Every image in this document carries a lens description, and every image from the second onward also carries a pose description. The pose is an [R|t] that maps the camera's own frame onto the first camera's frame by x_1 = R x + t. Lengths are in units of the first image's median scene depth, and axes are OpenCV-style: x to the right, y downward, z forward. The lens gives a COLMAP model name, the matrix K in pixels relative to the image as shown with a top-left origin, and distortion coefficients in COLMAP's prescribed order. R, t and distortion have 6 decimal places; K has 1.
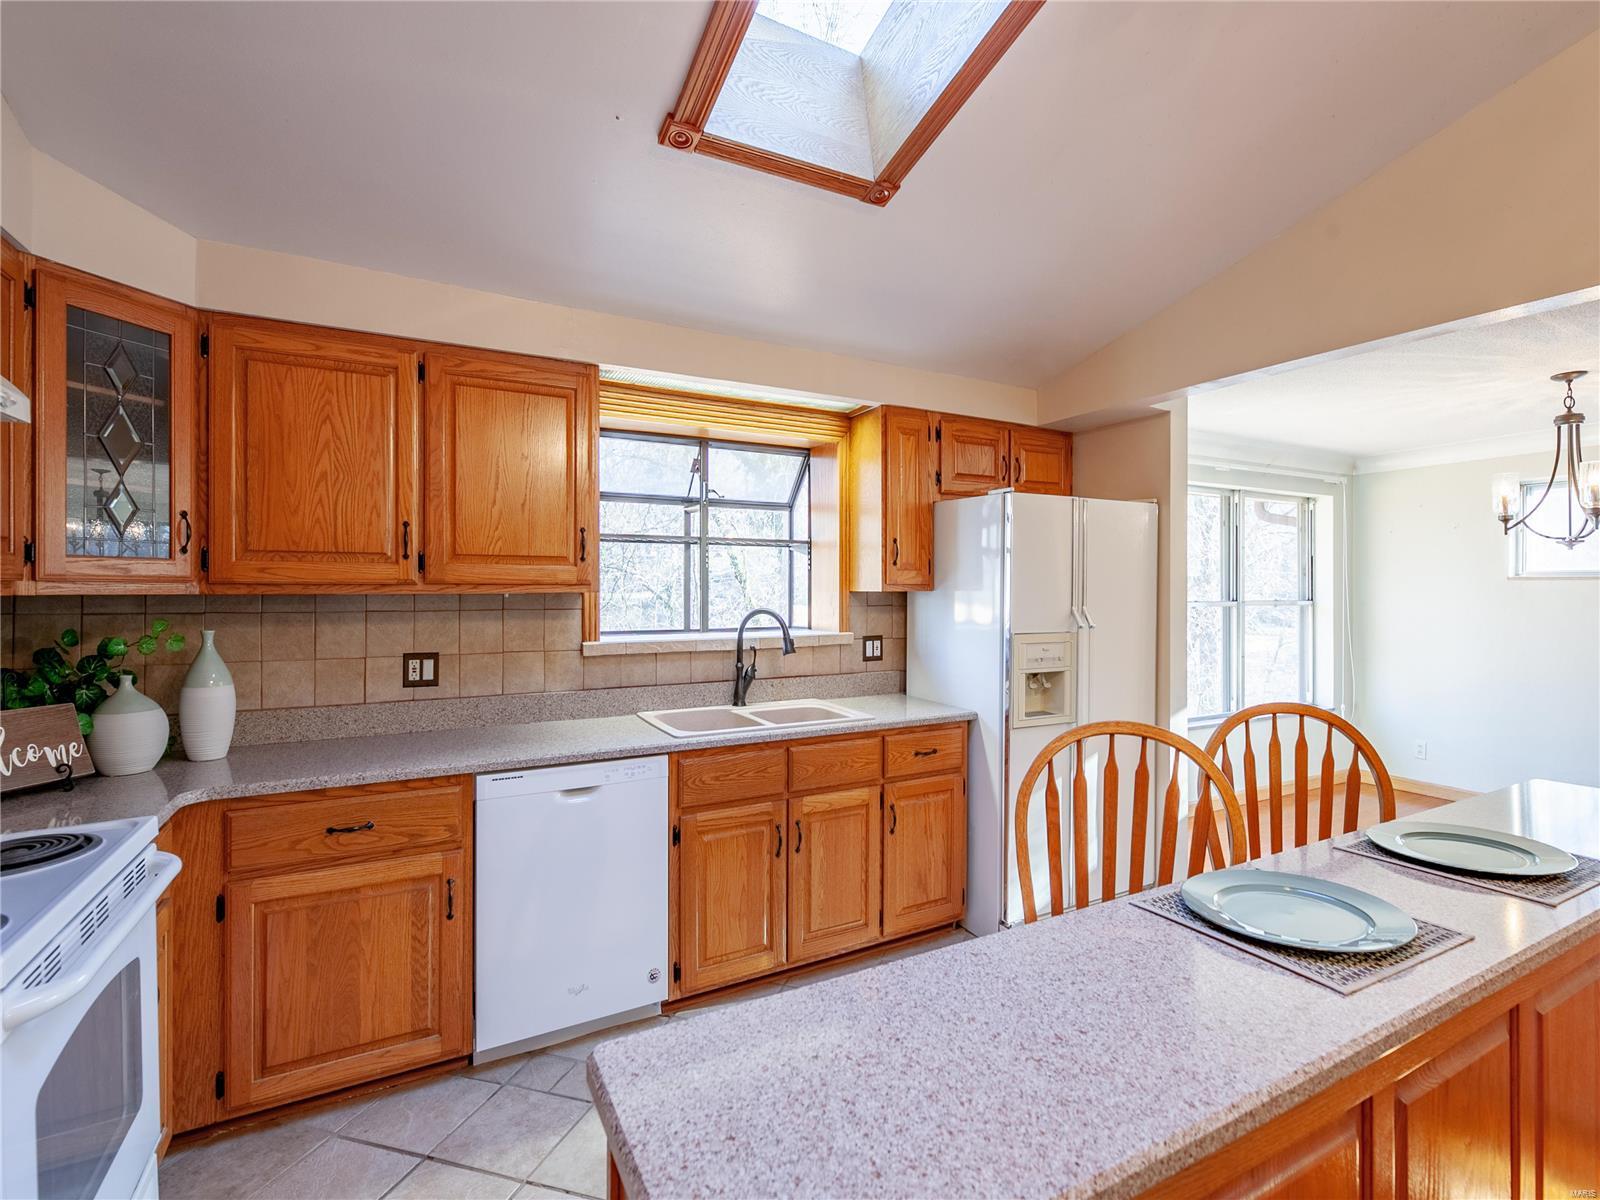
lens RADIAL K [[727.1, 0, 806.3], [0, 727.1, 600.2], [0, 0, 1]] dist [0.001888, 0.000639]
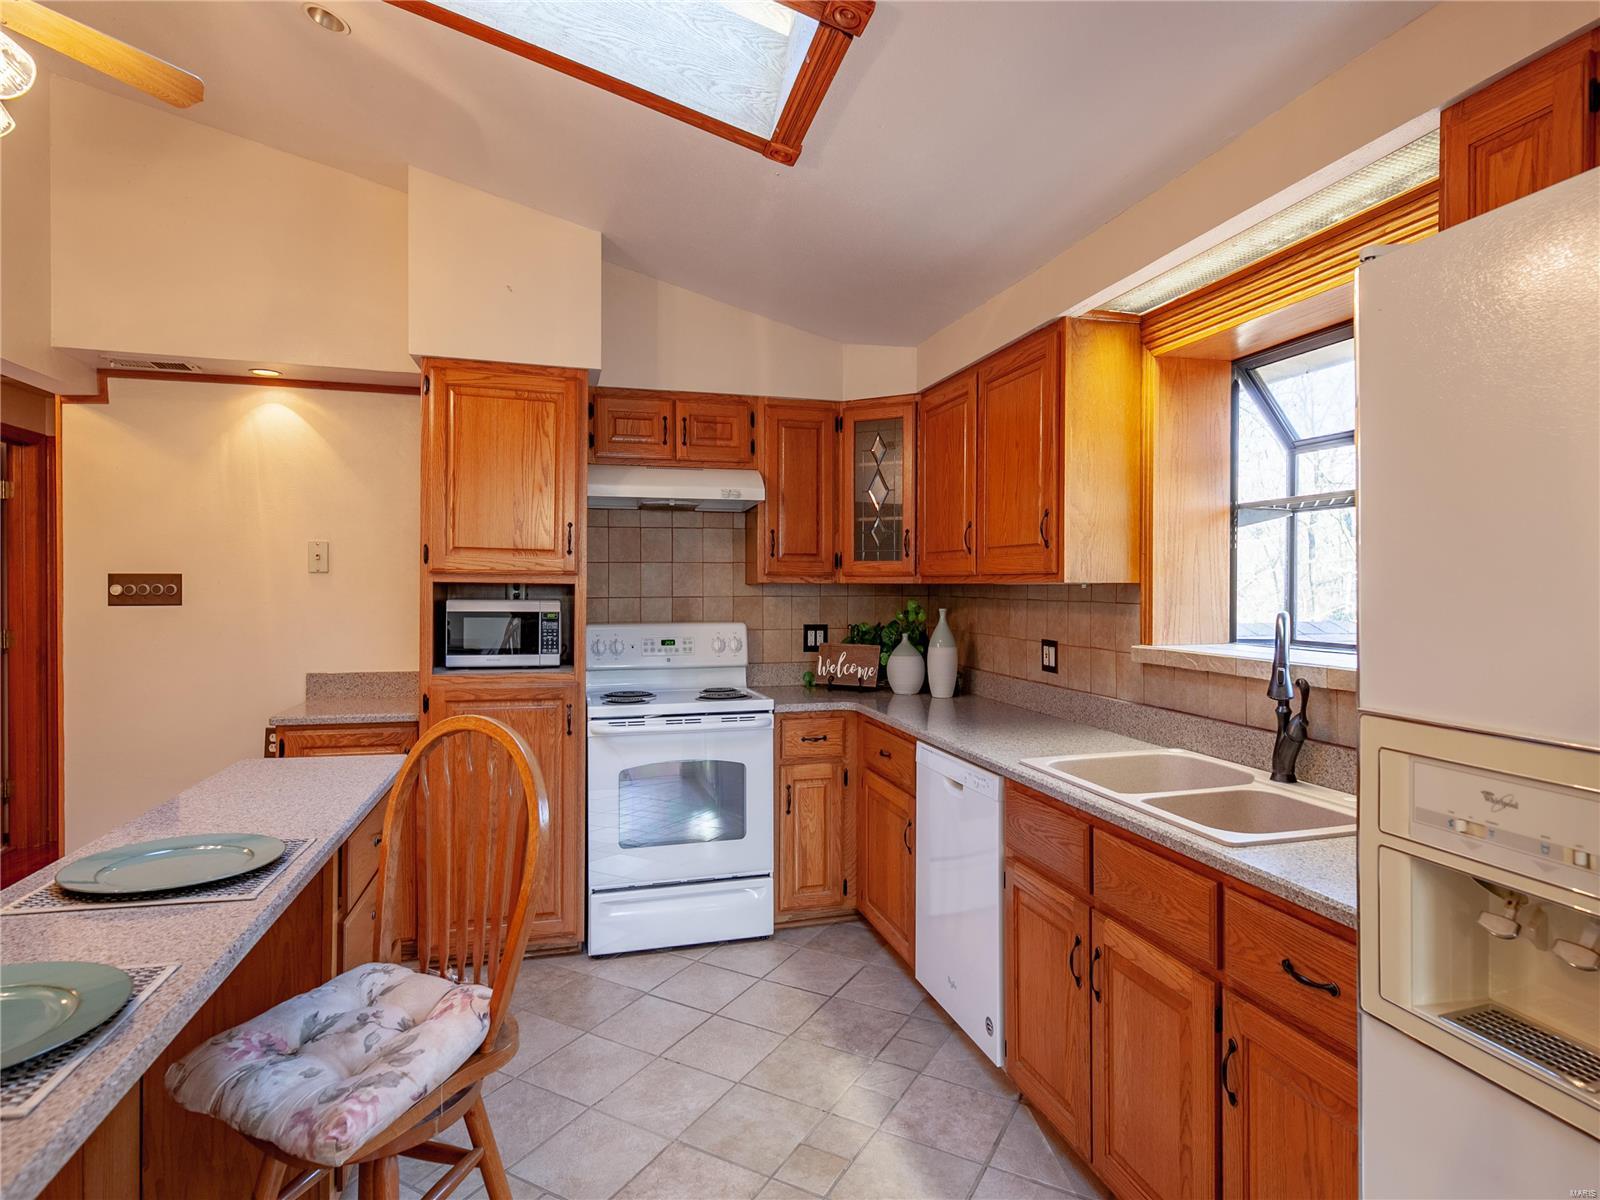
lens RADIAL K [[870.4, 0, 797.7], [0, 870.4, 589.0], [0, 0, 1]] dist [0.008516, -0.001531]
pose [[-0.218917, 0.007992, -0.975711, 0.778638], [-0.008611, 0.999912, 0.010123, -0.010930], [0.975706, 0.010618, -0.218829, 0.919583]]
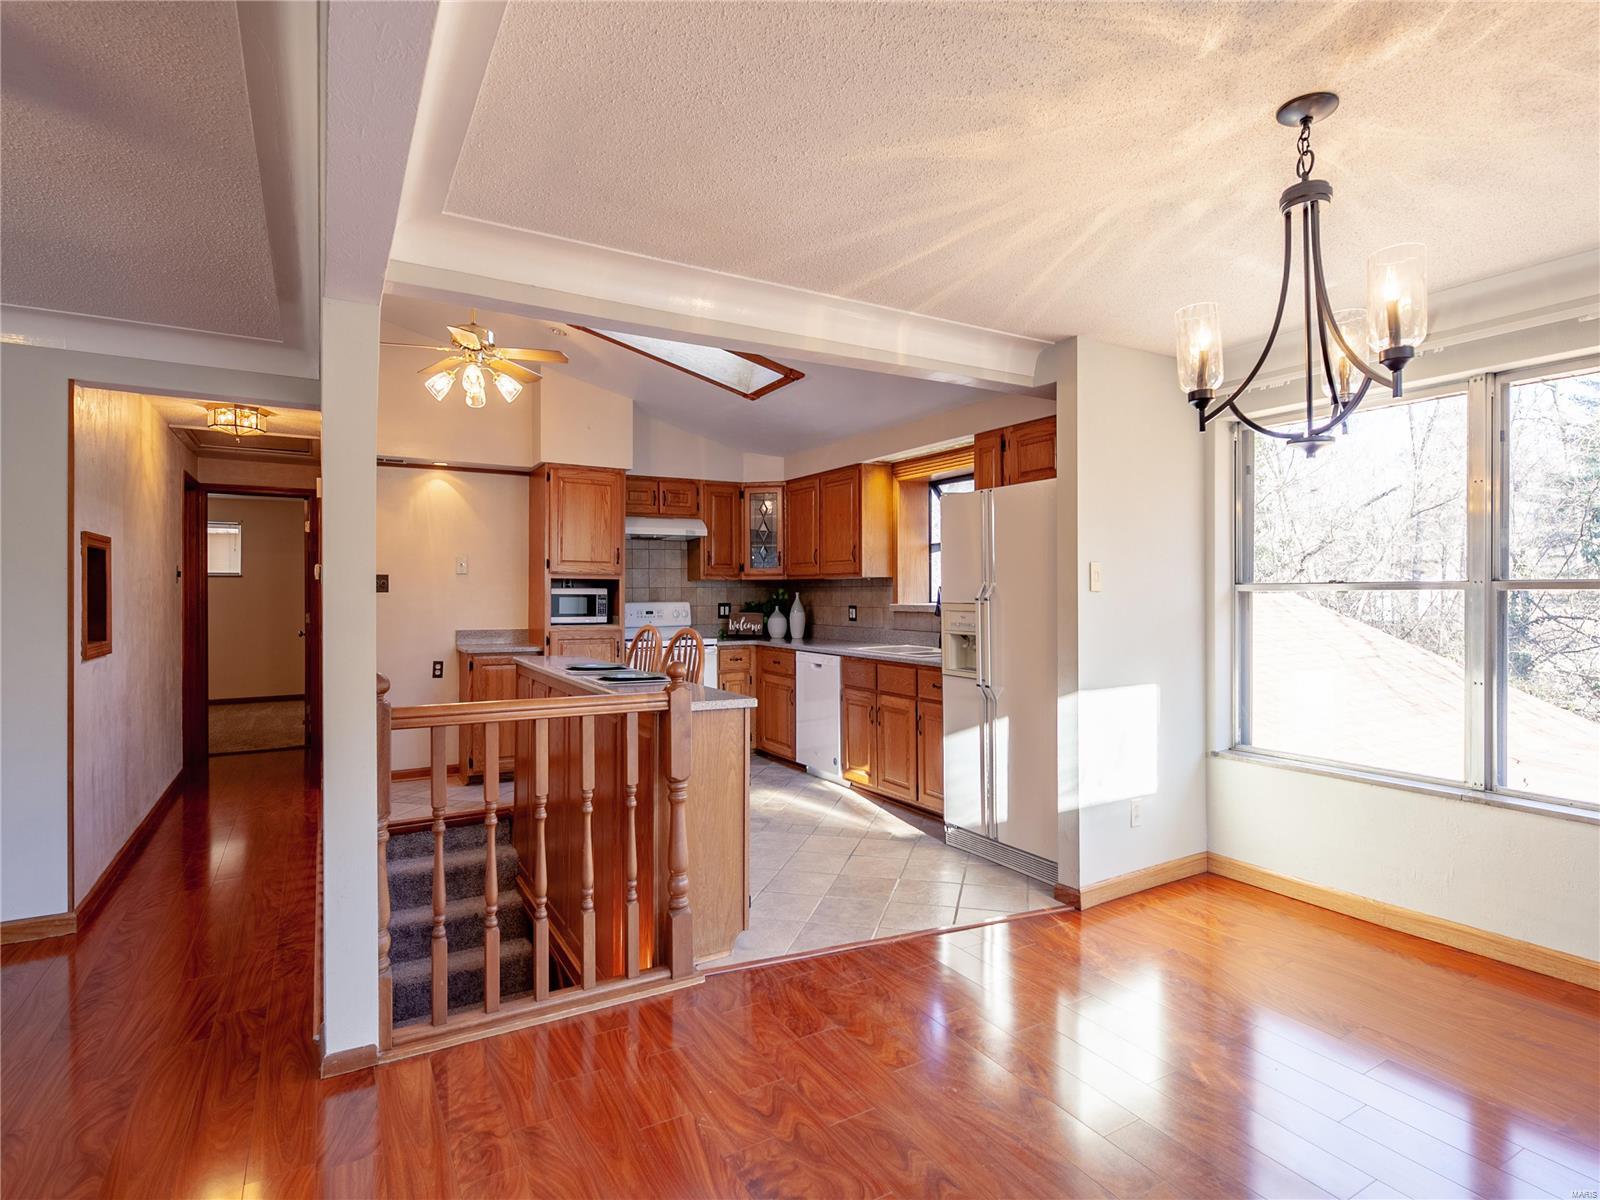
lens RADIAL K [[829.4, 0, 796.8], [0, 829.4, 590.4], [0, 0, 1]] dist [0.005884, 0.000292]
pose [[0.037621, 0.002489, -0.999289, 1.975154], [-0.003761, 0.999990, 0.002349, 0.021072], [0.999285, 0.003669, 0.037630, 0.736506]]
